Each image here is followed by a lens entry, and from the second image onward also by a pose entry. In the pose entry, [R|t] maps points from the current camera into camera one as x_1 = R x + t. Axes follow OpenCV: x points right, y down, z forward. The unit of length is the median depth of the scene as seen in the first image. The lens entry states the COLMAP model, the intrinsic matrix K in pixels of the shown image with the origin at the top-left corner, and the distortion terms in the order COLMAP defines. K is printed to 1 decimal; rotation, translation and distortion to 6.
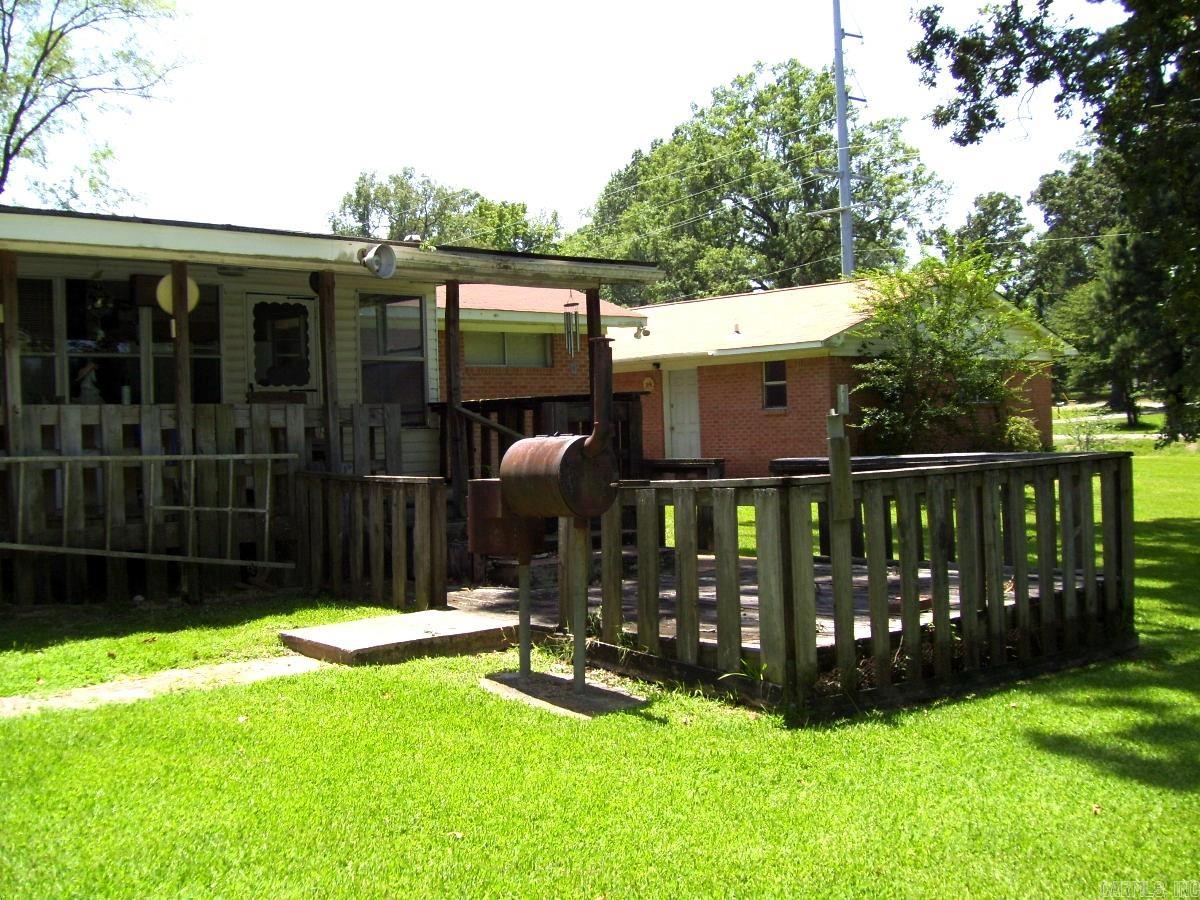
lens RADIAL K [[1299.9, 0, 618.6], [0, 1299.9, 449.9], [0, 0, 1]] dist [-0.188966, 0.182310]
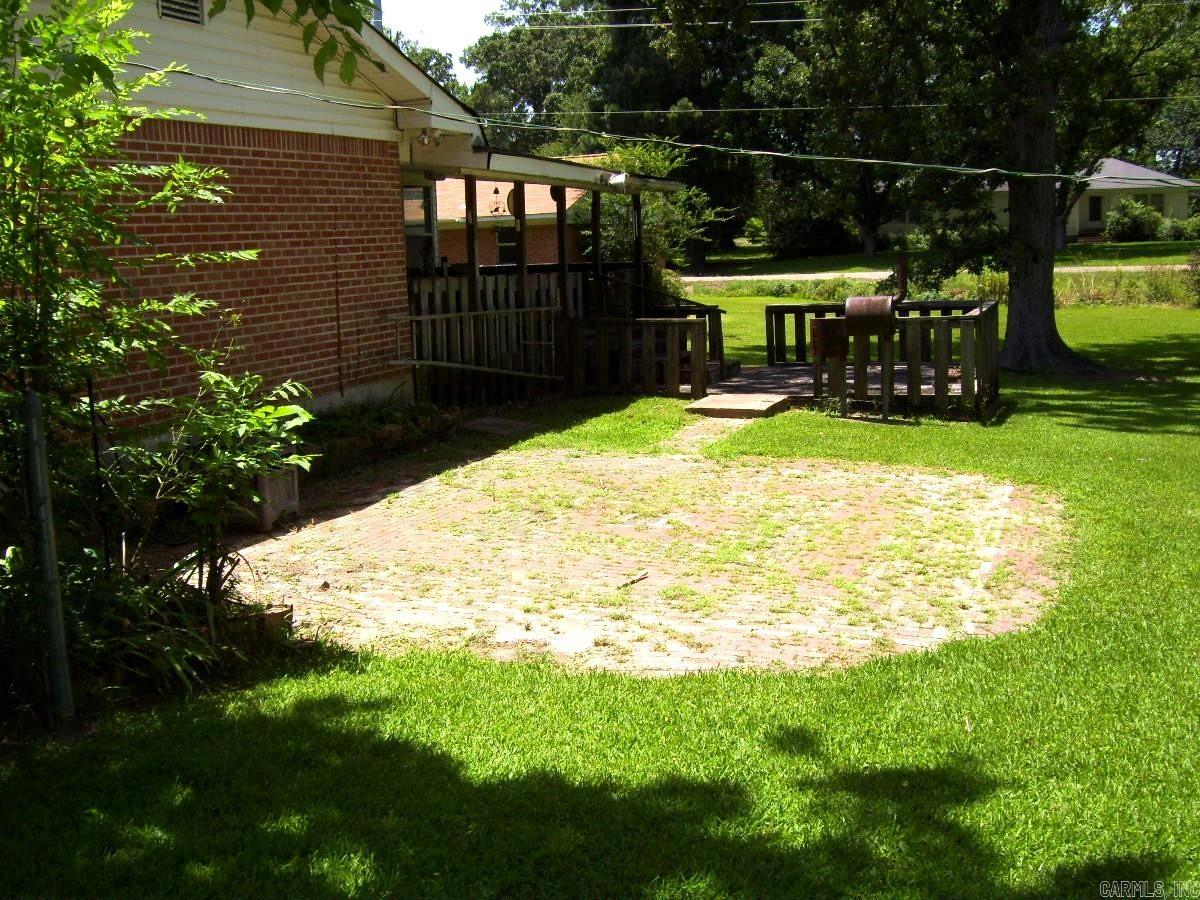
lens RADIAL K [[1299.9, 0, 618.6], [0, 1299.9, 449.9], [0, 0, 1]] dist [-0.188966, 0.182310]
pose [[0.882747, -0.069513, 0.464678, -0.102646], [0.012673, 0.992158, 0.124346, -0.002117], [-0.469678, -0.103877, 0.876705, -0.047010]]
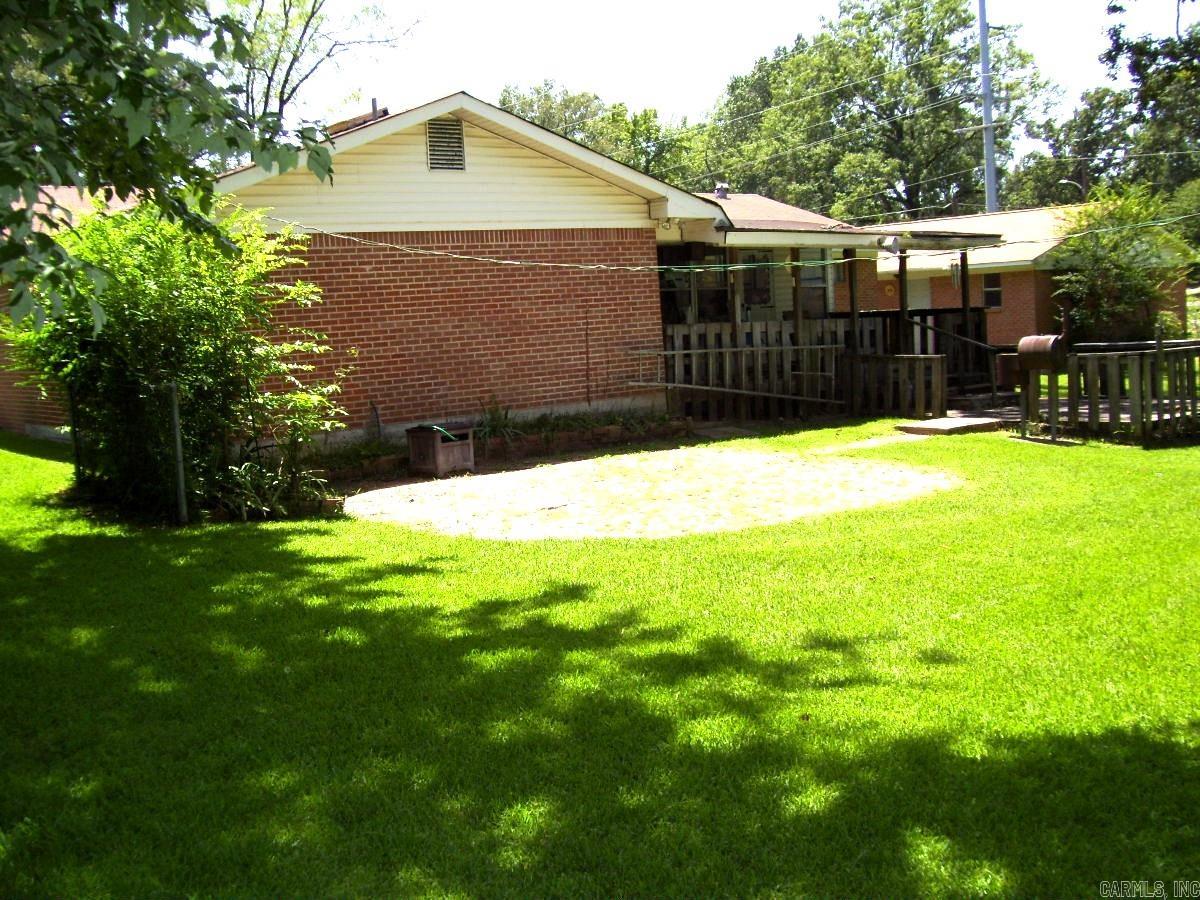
lens RADIAL K [[1299.9, 0, 618.6], [0, 1299.9, 449.9], [0, 0, 1]] dist [-0.188966, 0.182310]
pose [[0.997764, -0.016455, -0.064777, -0.051856], [0.021938, 0.996151, 0.084859, -0.001381], [0.063131, -0.086090, 0.994285, -0.108176]]
